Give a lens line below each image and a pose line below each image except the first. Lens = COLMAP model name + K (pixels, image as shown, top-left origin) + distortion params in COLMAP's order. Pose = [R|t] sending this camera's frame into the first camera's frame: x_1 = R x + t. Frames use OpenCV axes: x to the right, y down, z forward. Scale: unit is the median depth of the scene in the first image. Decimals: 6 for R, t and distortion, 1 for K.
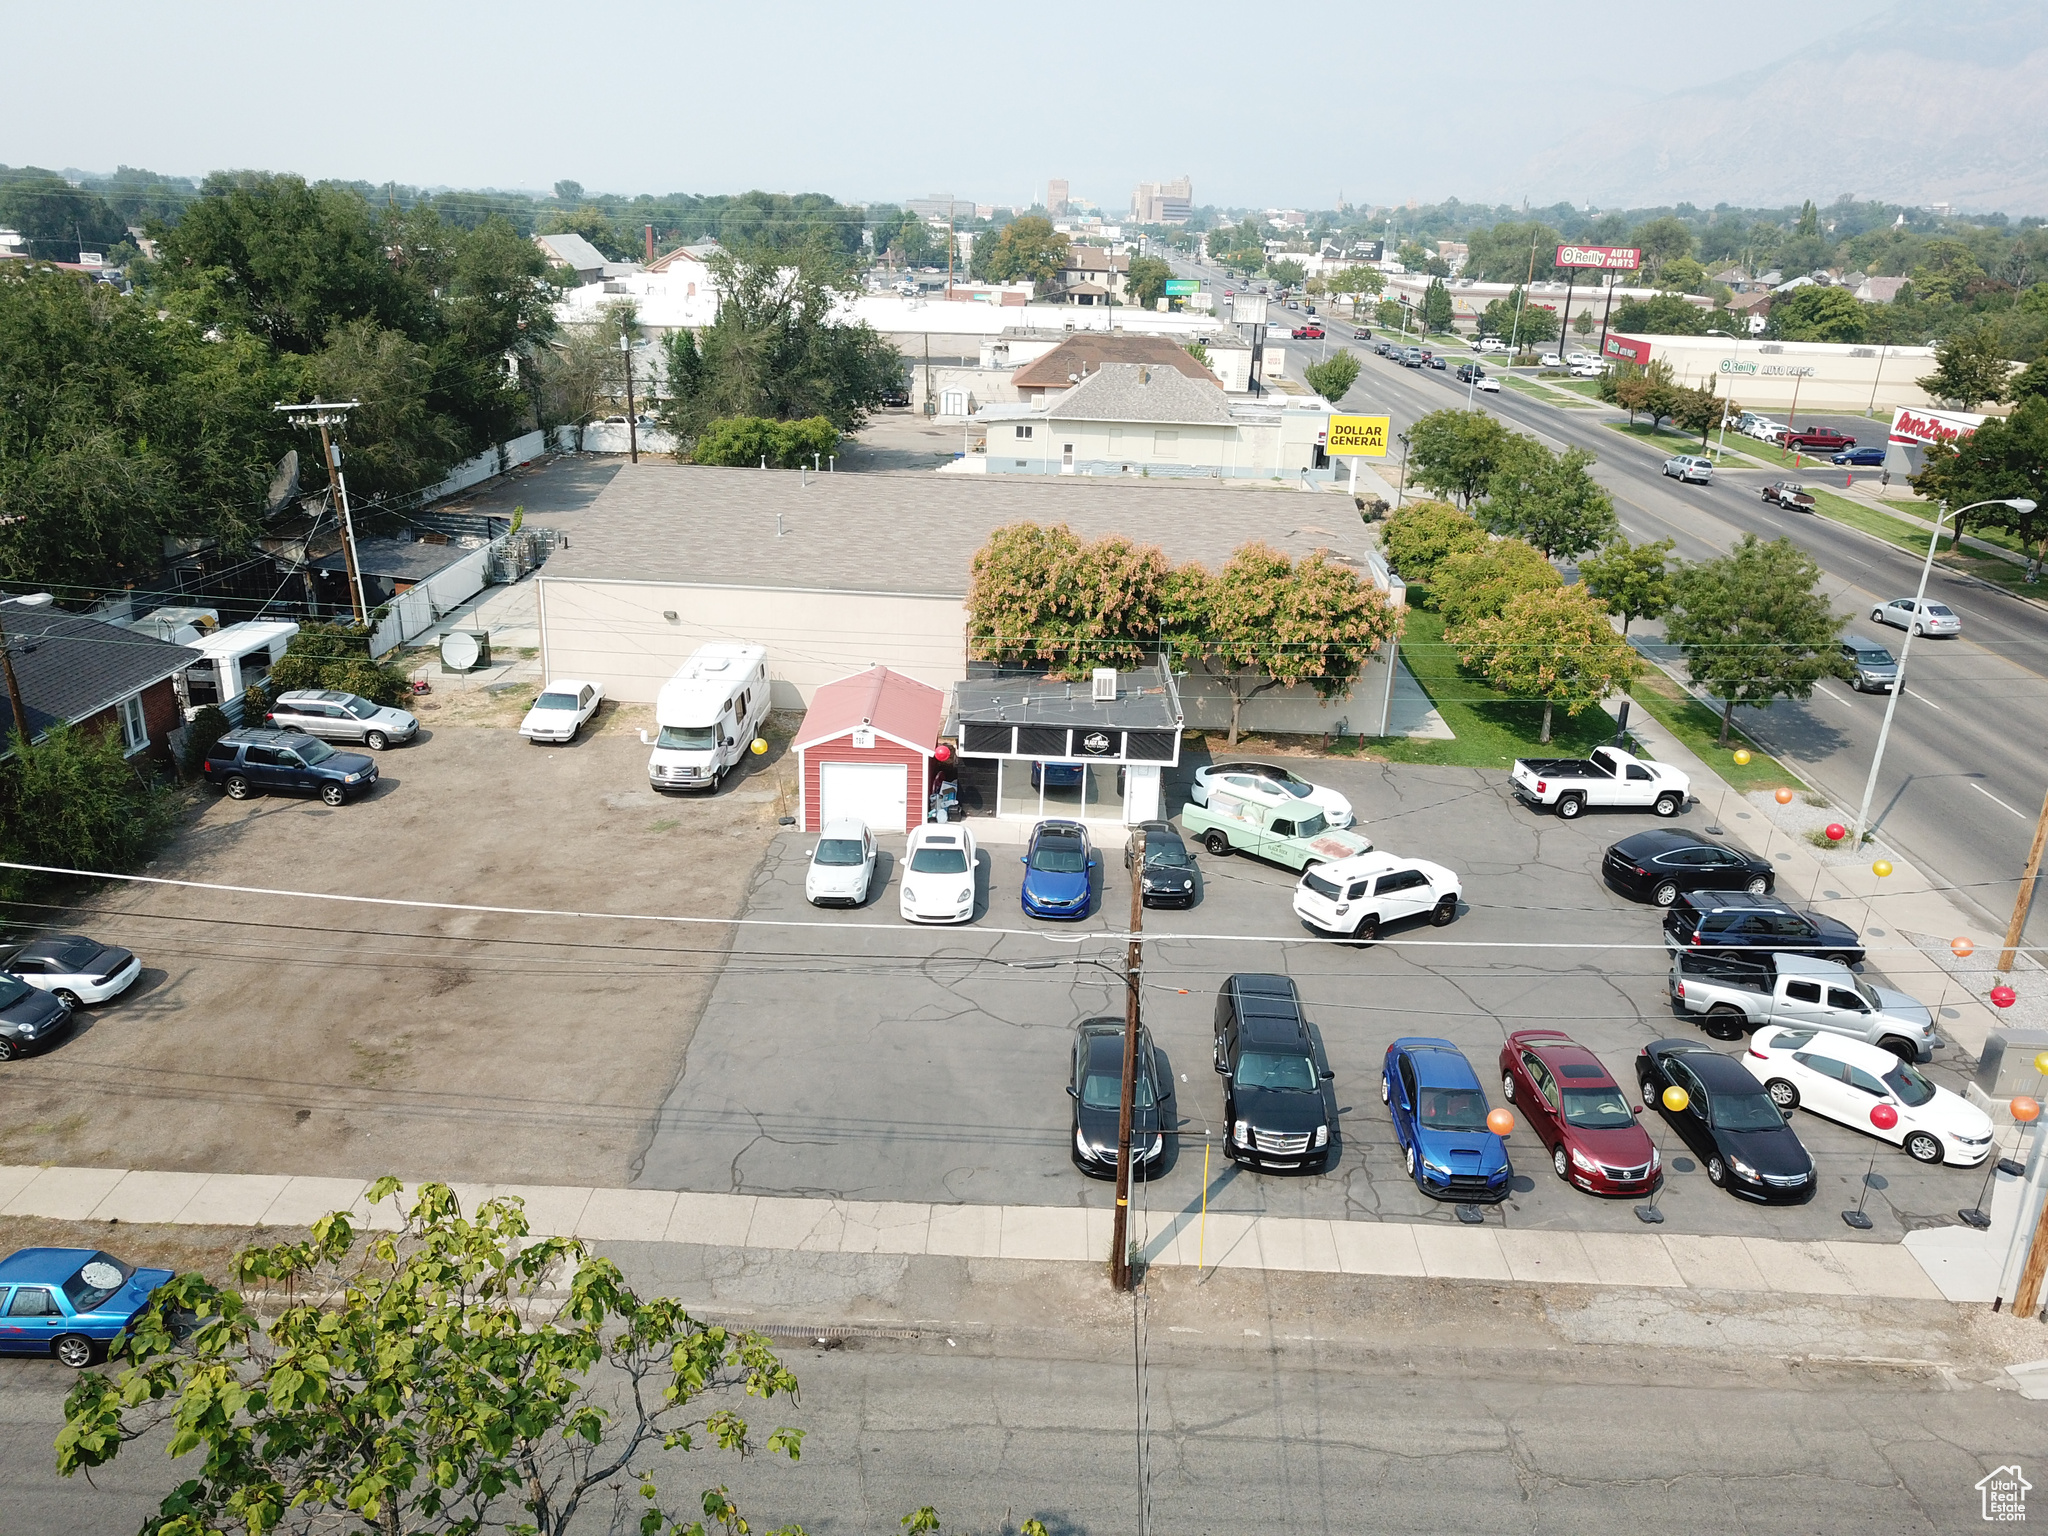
lens RADIAL K [[1594.5, 0, 1024.0], [0, 1594.5, 768.0], [0, 0, 1]] dist [-0.006645, 0.004875]
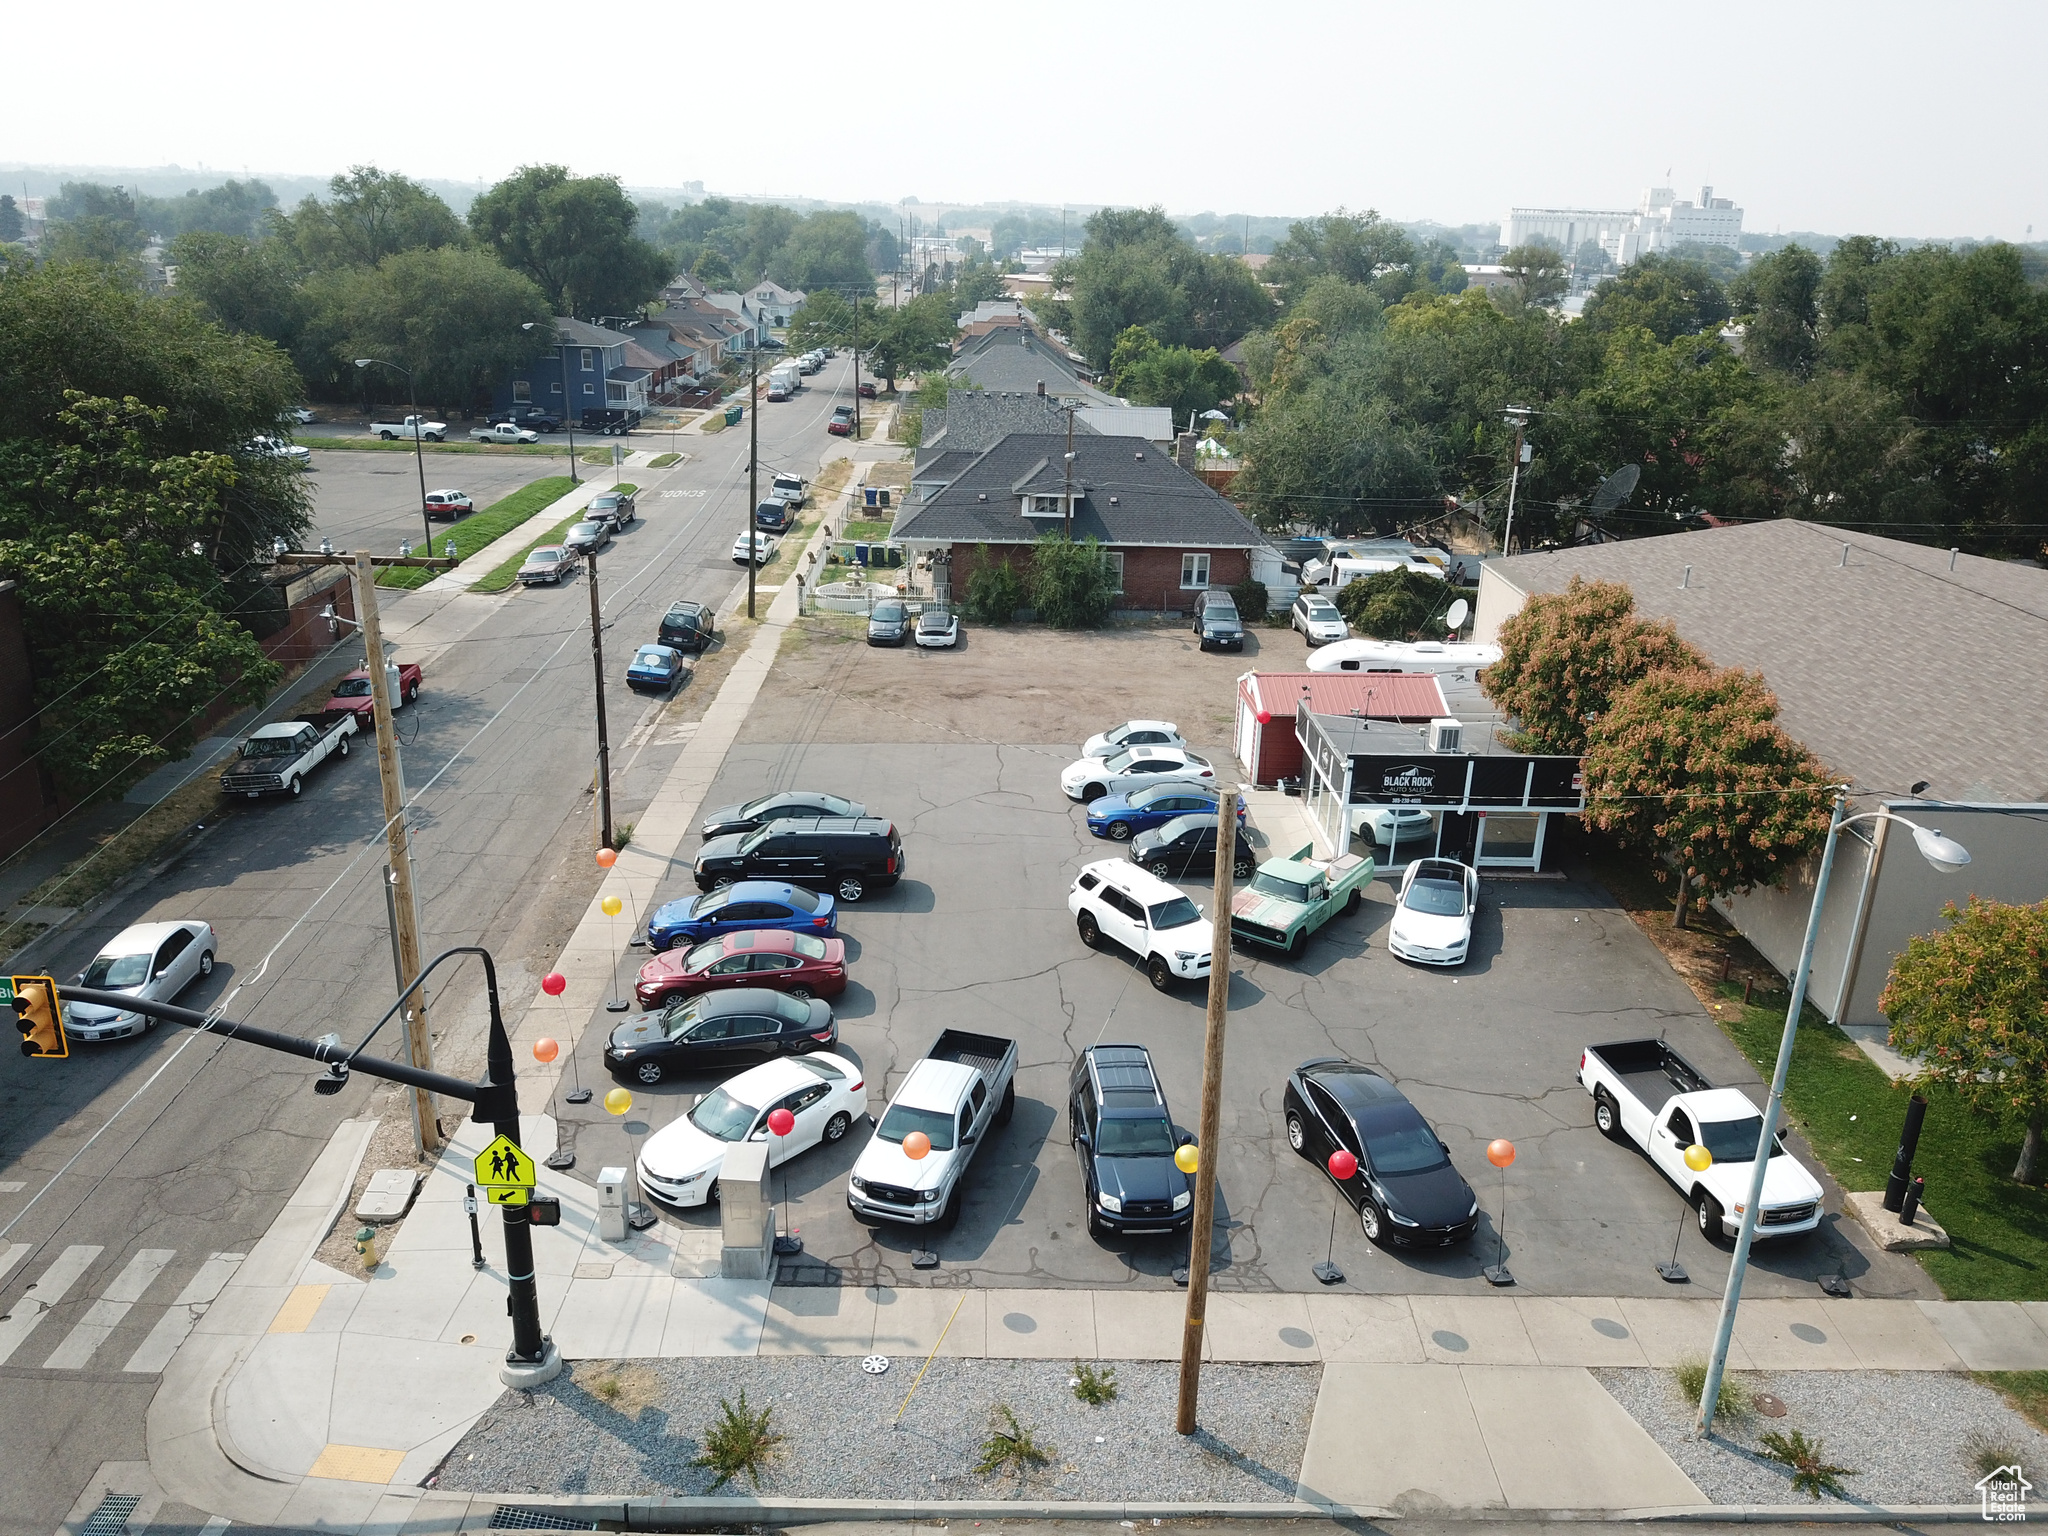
lens RADIAL K [[1567.2, 0, 1029.1], [0, 1567.2, 775.8], [0, 0, 1]] dist [-0.009512, 0.006058]
pose [[0.051724, 0.303267, -0.951501, 1.409098], [-0.365855, 0.892292, 0.264507, -0.287304], [0.929233, 0.334430, 0.157104, 0.989347]]
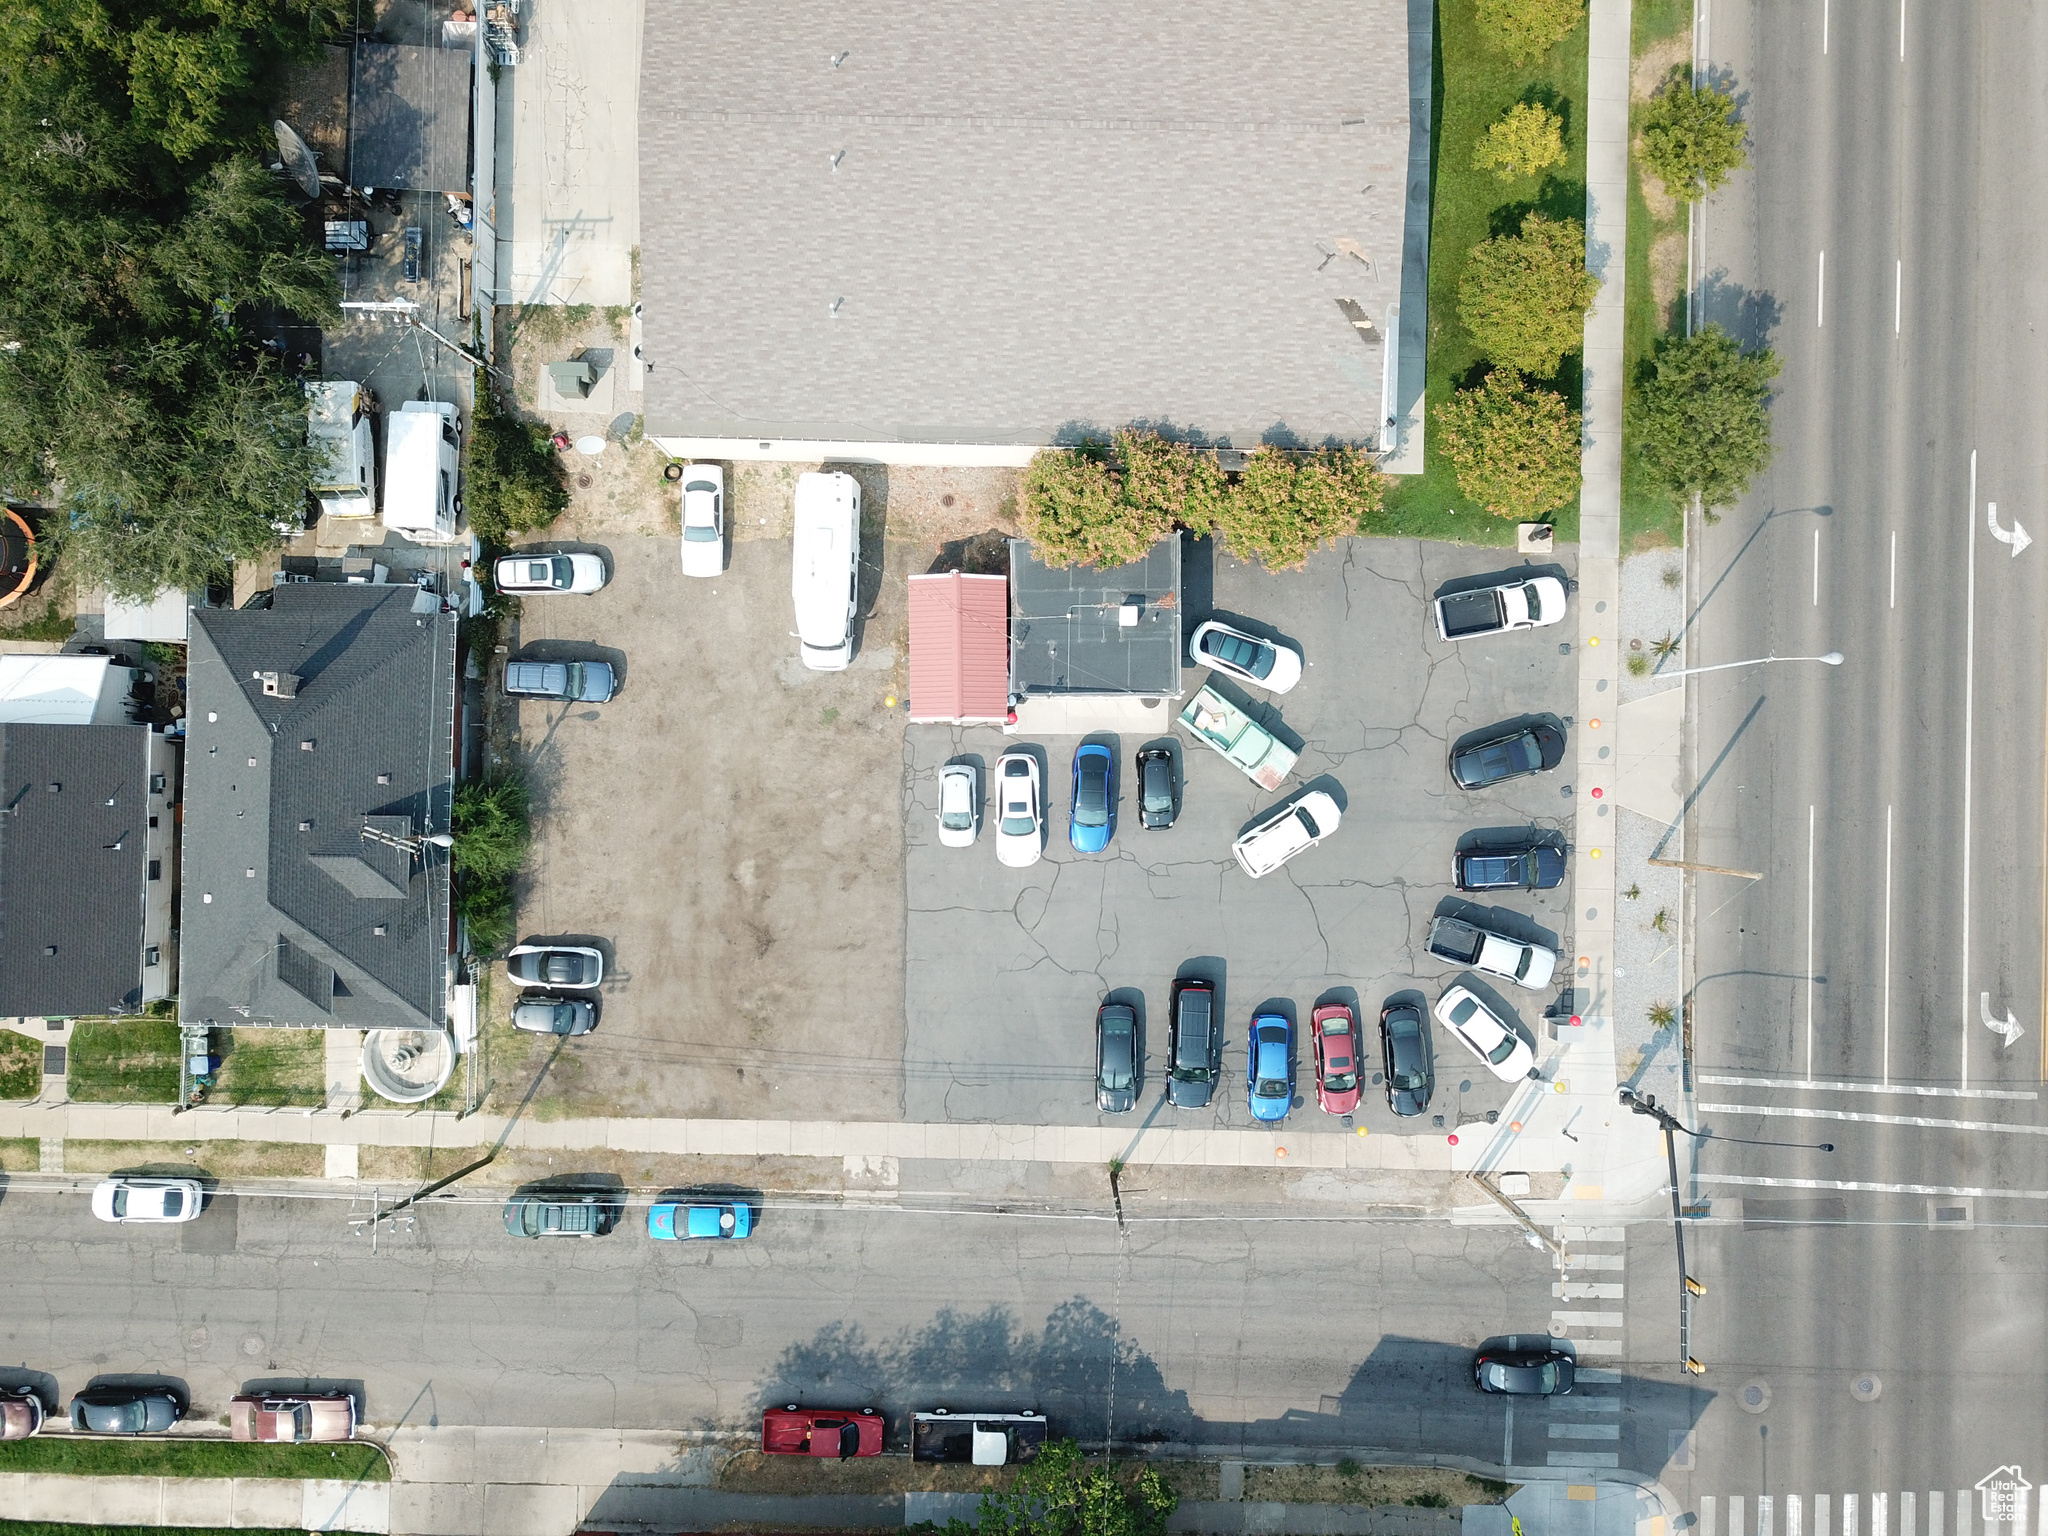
lens RADIAL K [[1568.9, 0, 1029.8], [0, 1568.9, 744.5], [0, 0, 1]] dist [0.010465, -0.009224]
pose [[0.999020, -0.011577, -0.042718, 0.037300], [0.044094, 0.343788, 0.938011, -1.941643], [0.003826, -0.938976, 0.343962, 0.691076]]
